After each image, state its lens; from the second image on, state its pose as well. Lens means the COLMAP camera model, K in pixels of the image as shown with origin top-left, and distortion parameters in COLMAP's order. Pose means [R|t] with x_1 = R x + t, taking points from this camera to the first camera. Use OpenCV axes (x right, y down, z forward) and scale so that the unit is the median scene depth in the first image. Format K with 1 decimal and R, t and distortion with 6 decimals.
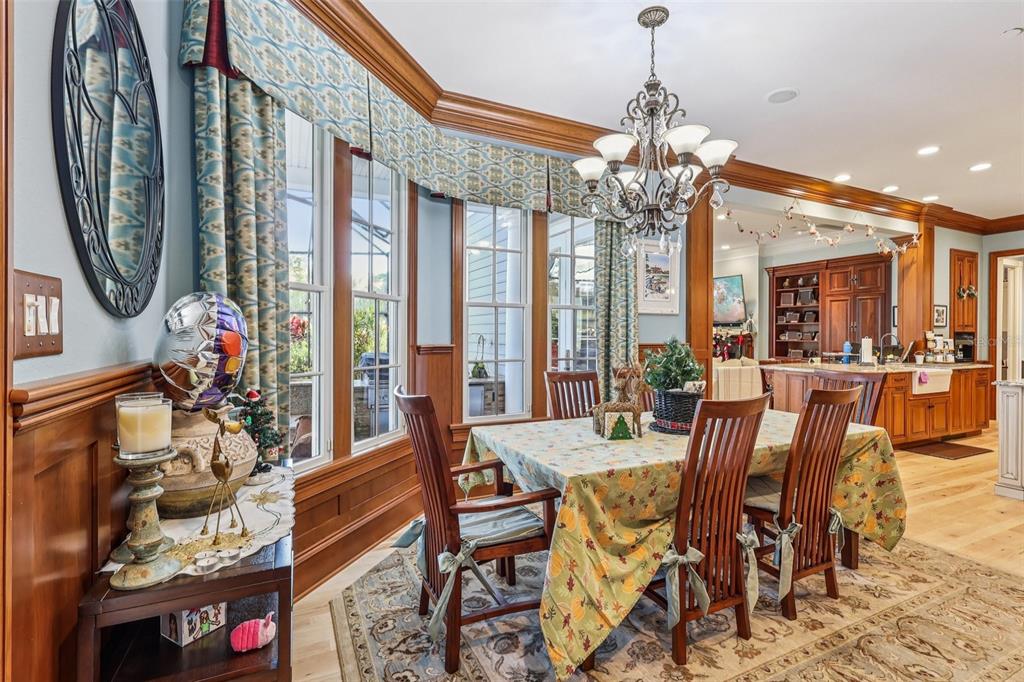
lens RADIAL K [[477.5, 0, 510.8], [0, 477.5, 334.5], [0, 0, 1]] dist [0.001147, 0.000608]
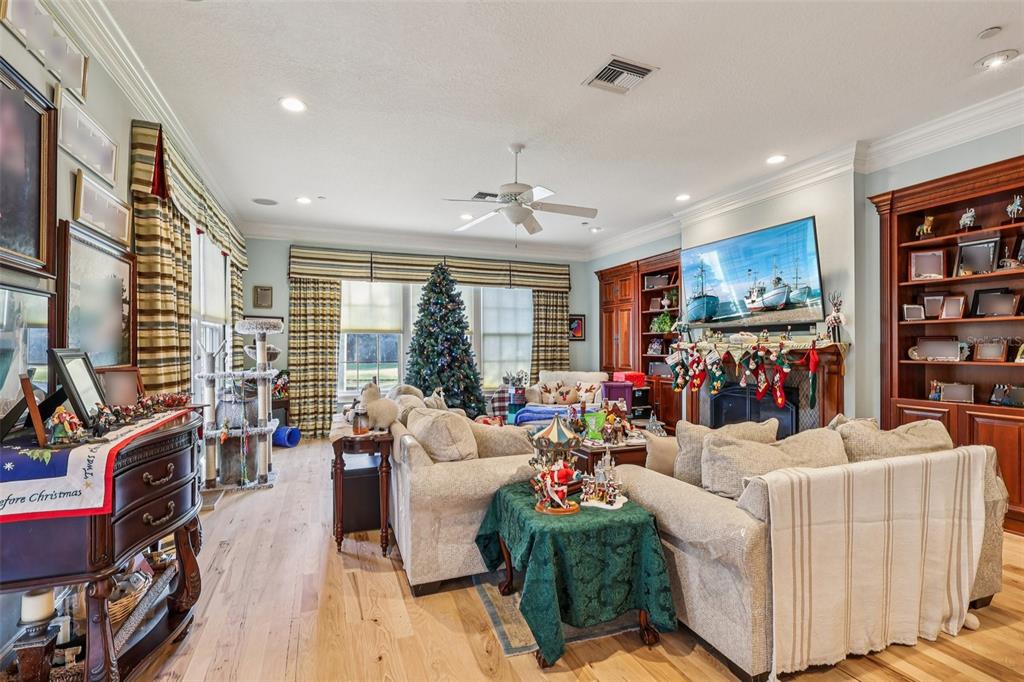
lens RADIAL K [[477.5, 0, 514.0], [0, 477.5, 349.0], [0, 0, 1]] dist [0.001147, 0.000608]
pose [[0.997803, -0.008795, -0.065666, 0.234511], [0.008738, 0.999961, -0.001164, -0.000753], [0.065674, 0.000588, 0.997841, 0.544130]]
